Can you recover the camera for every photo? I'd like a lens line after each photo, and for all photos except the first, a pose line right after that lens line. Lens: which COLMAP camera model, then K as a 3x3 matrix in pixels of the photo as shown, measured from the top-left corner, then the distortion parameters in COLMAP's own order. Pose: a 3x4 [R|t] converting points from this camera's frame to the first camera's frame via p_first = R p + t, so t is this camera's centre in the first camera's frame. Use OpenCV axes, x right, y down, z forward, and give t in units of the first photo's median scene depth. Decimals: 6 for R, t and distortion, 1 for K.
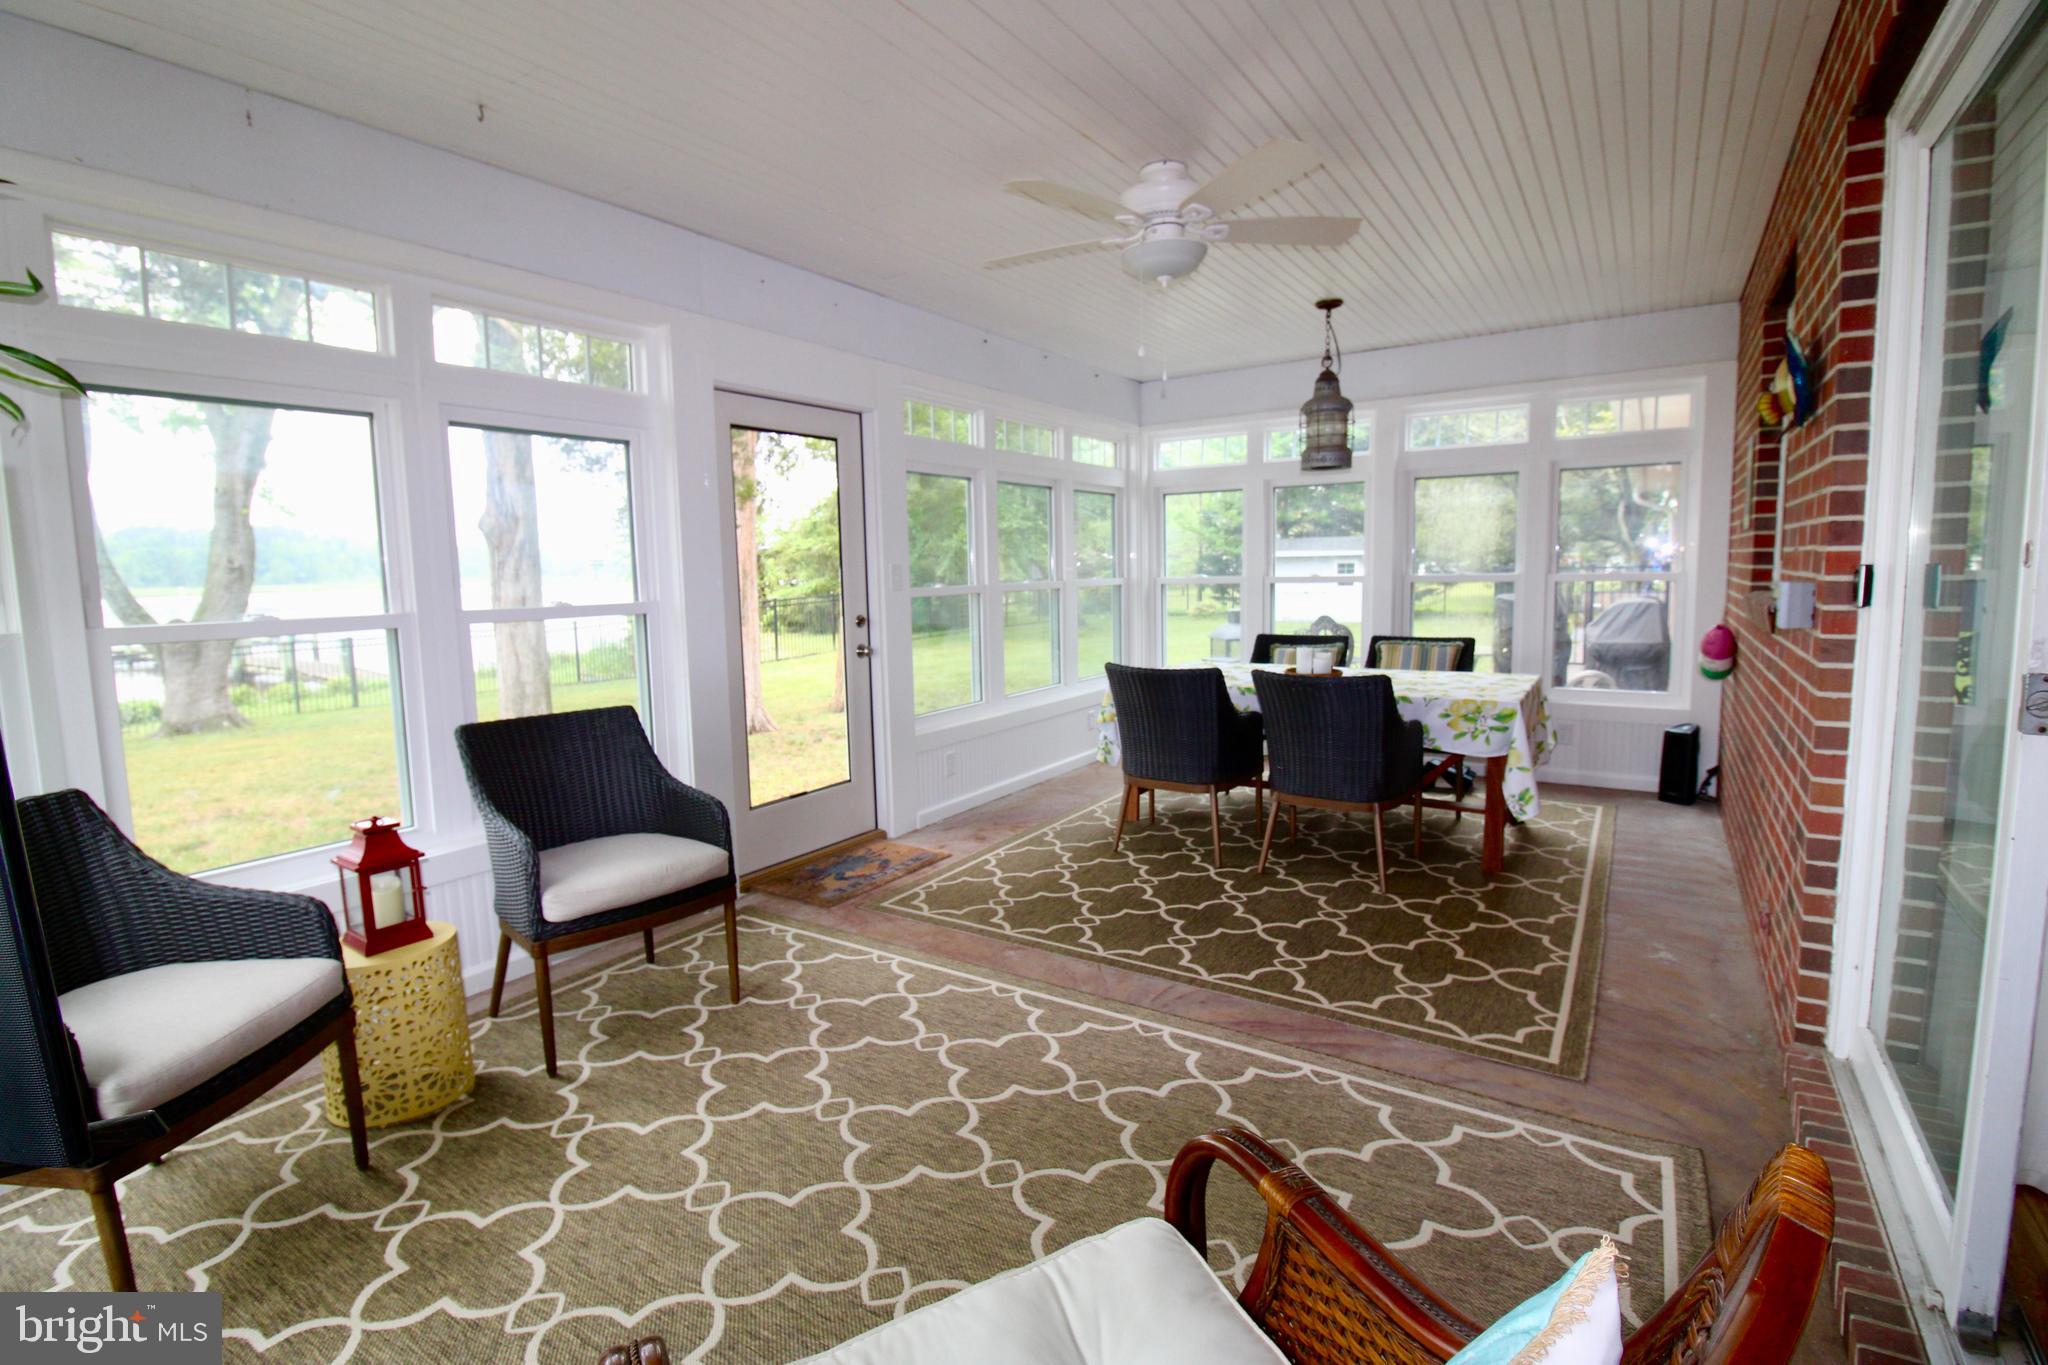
lens RADIAL K [[948.1, 0, 1025.5], [0, 948.1, 675.9], [0, 0, 1]] dist [-0.001958, -0.010411]
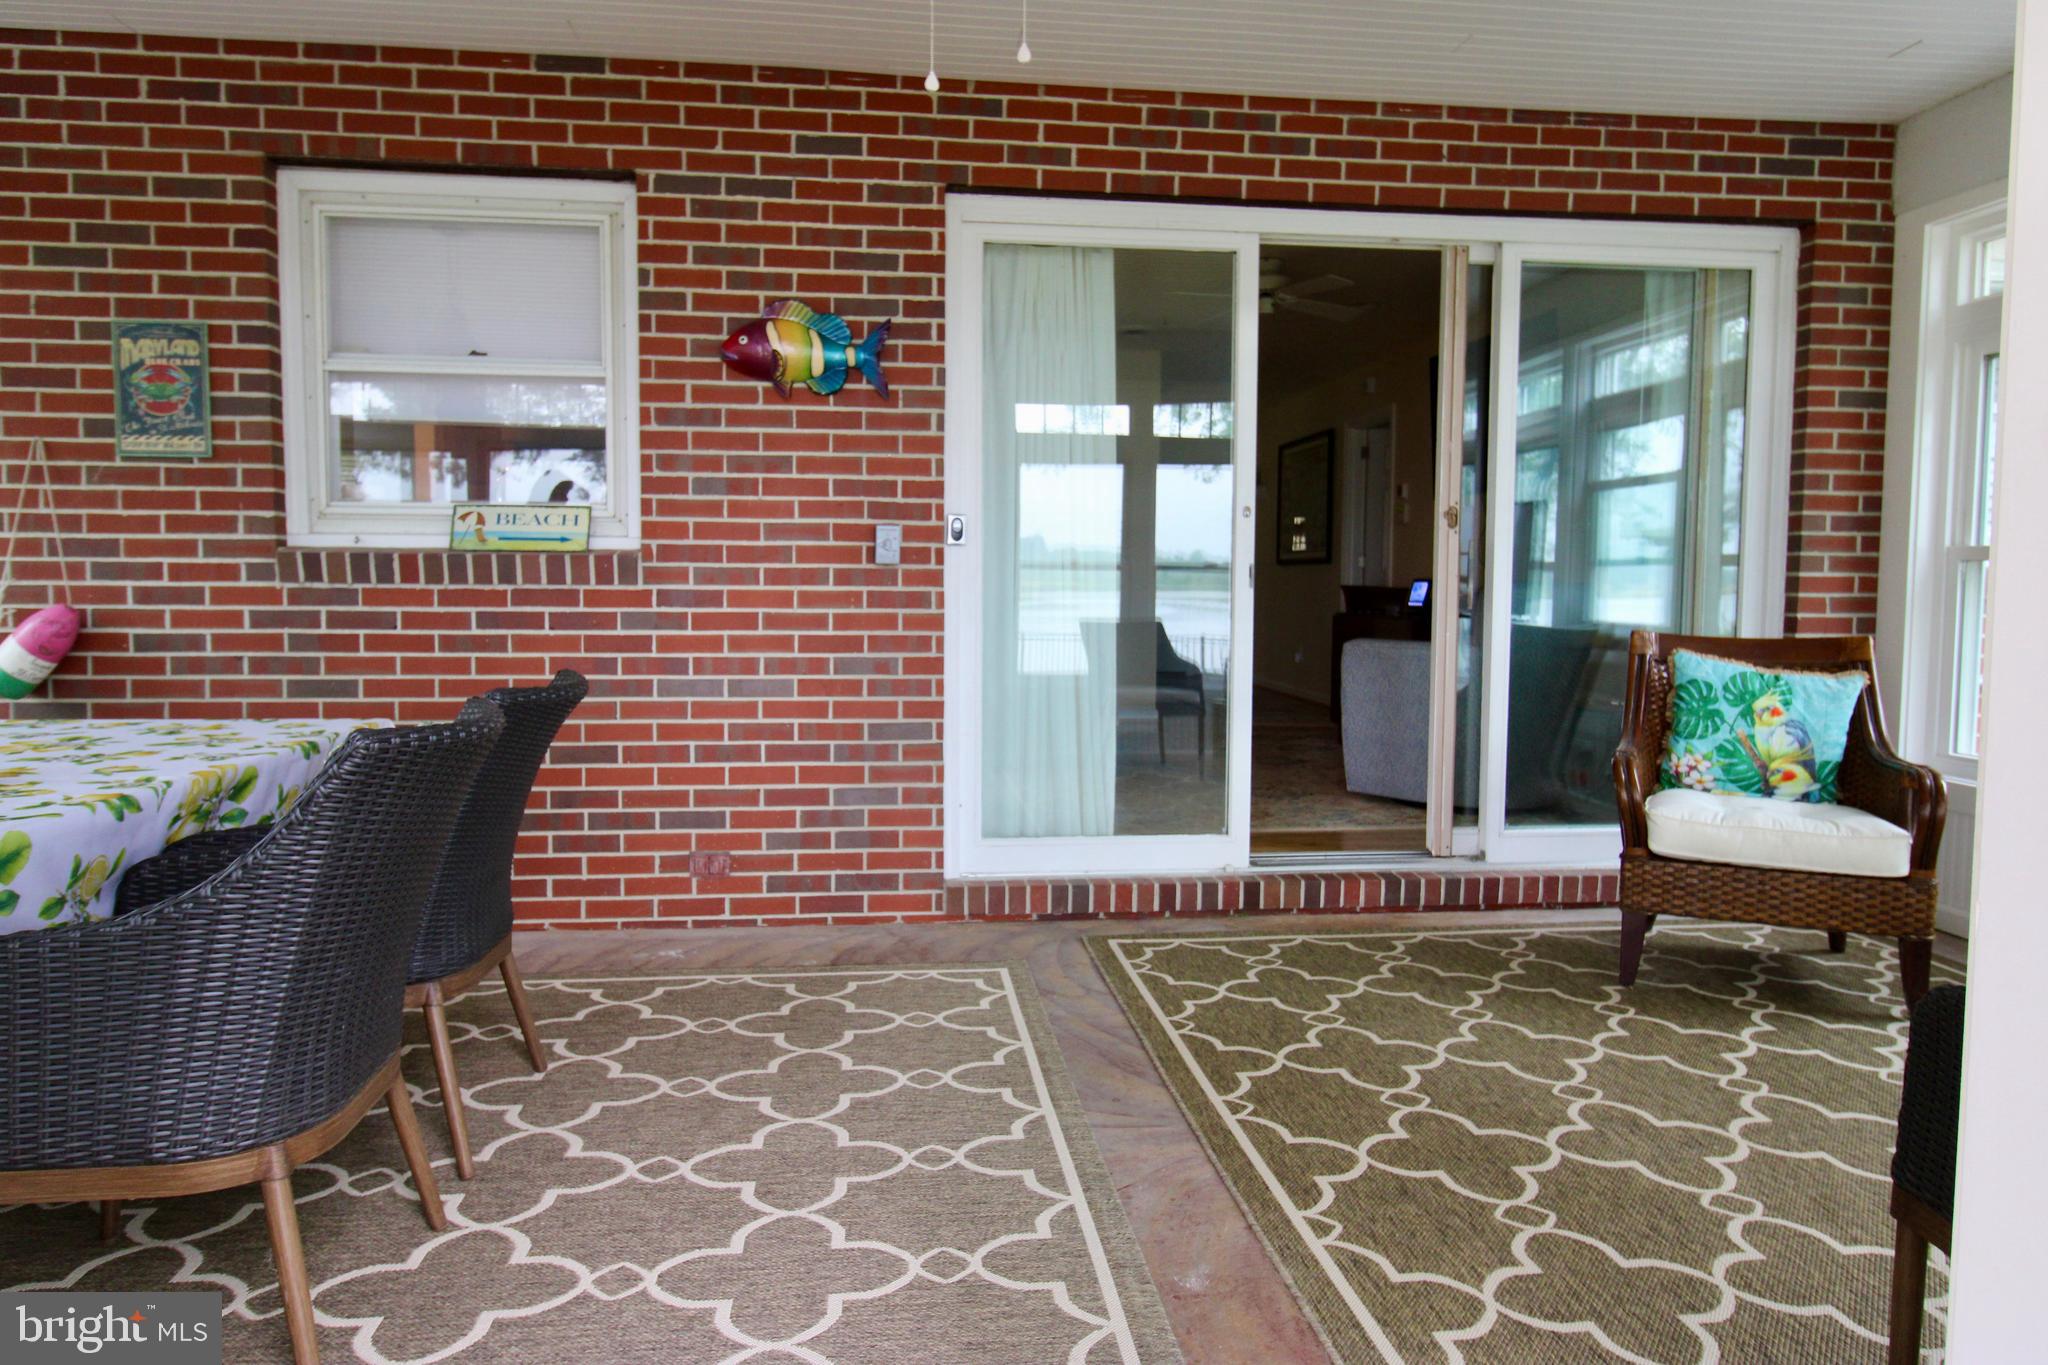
lens RADIAL K [[1319.1, 0, 1024.0], [0, 1319.1, 676.8], [0, 0, 1]] dist [0.000302, -0.000089]
pose [[-0.648635, -0.037079, 0.760196, -0.405778], [0.092332, 0.987602, 0.126952, -0.072225], [-0.755479, 0.152536, -0.637169, 1.347016]]
